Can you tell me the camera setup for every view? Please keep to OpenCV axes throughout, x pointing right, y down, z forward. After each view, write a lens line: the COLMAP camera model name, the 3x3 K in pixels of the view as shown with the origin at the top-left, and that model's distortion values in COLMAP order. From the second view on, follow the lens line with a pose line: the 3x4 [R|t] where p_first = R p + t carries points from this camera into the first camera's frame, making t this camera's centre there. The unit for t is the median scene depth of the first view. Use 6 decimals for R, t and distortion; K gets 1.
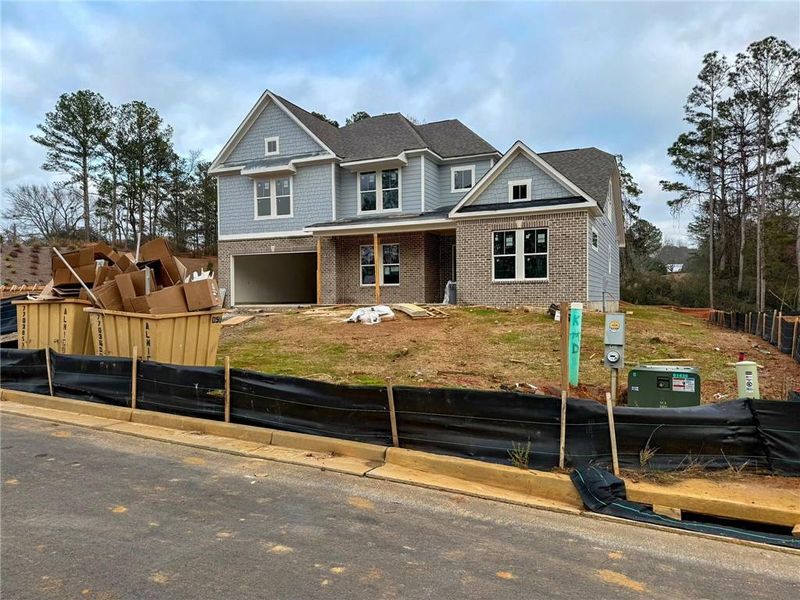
lens RADIAL K [[560.9, 0, 404.2], [0, 560.9, 312.7], [0, 0, 1]] dist [0.070194, -0.078503]
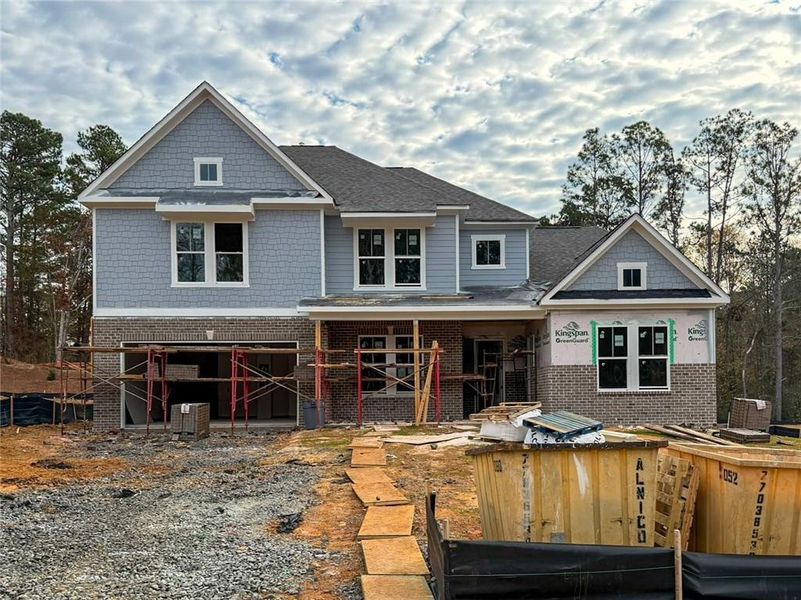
lens RADIAL K [[742.7, 0, 423.3], [0, 742.7, 389.3], [0, 0, 1]] dist [0.105944, -0.194431]
pose [[0.894508, 0.004576, 0.447029, -0.409281], [0.014594, 0.999116, -0.039429, -0.018849], [-0.446814, 0.041793, 0.893650, 0.168022]]
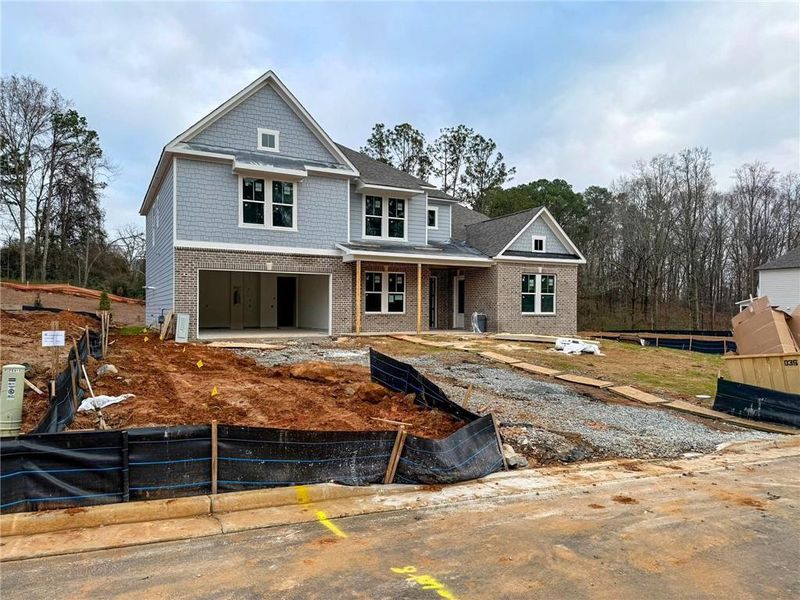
lens RADIAL K [[560.9, 0, 404.2], [0, 560.9, 312.7], [0, 0, 1]] dist [0.070194, -0.078503]
pose [[0.610848, 0.006164, 0.791724, -0.790071], [0.008123, 0.999868, -0.014053, -0.035587], [-0.791706, 0.015016, 0.610718, 0.368516]]
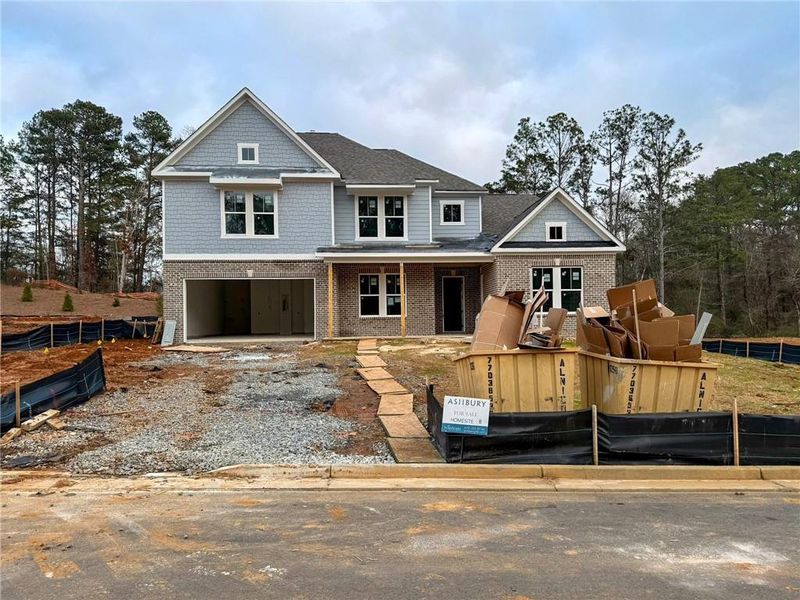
lens RADIAL K [[569.9, 0, 417.3], [0, 569.9, 312.9], [0, 0, 1]] dist [0.104541, -0.180904]
pose [[0.875951, 0.001543, 0.482398, -0.448703], [0.018911, 0.999116, -0.037536, -0.018285], [-0.482029, 0.042002, 0.875148, 0.132148]]
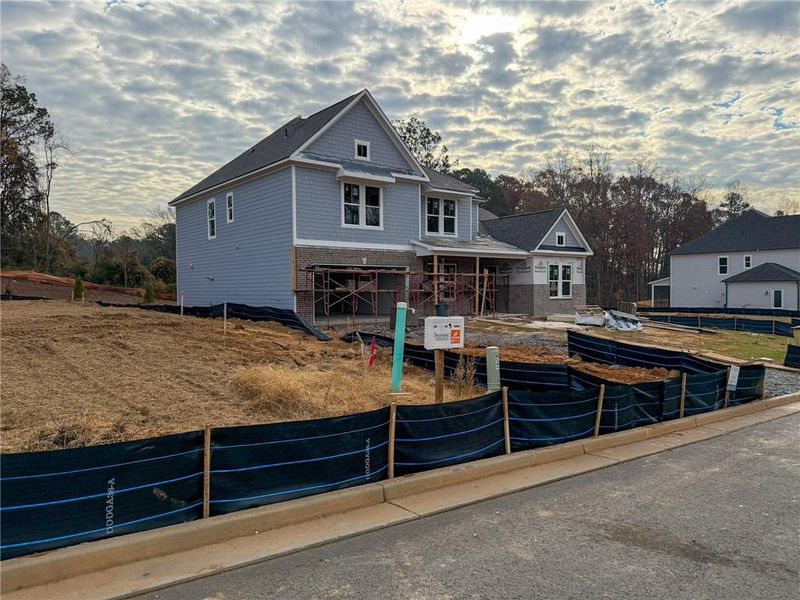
lens RADIAL K [[566.5, 0, 400.0], [0, 566.5, 300.0], [0, 0, 1]] dist [0.062283, -0.000518]
pose [[0.451730, -0.011243, 0.892084, -1.086028], [0.025746, 0.999668, -0.000438, -0.049874], [-0.891783, 0.023165, 0.451870, 0.552806]]
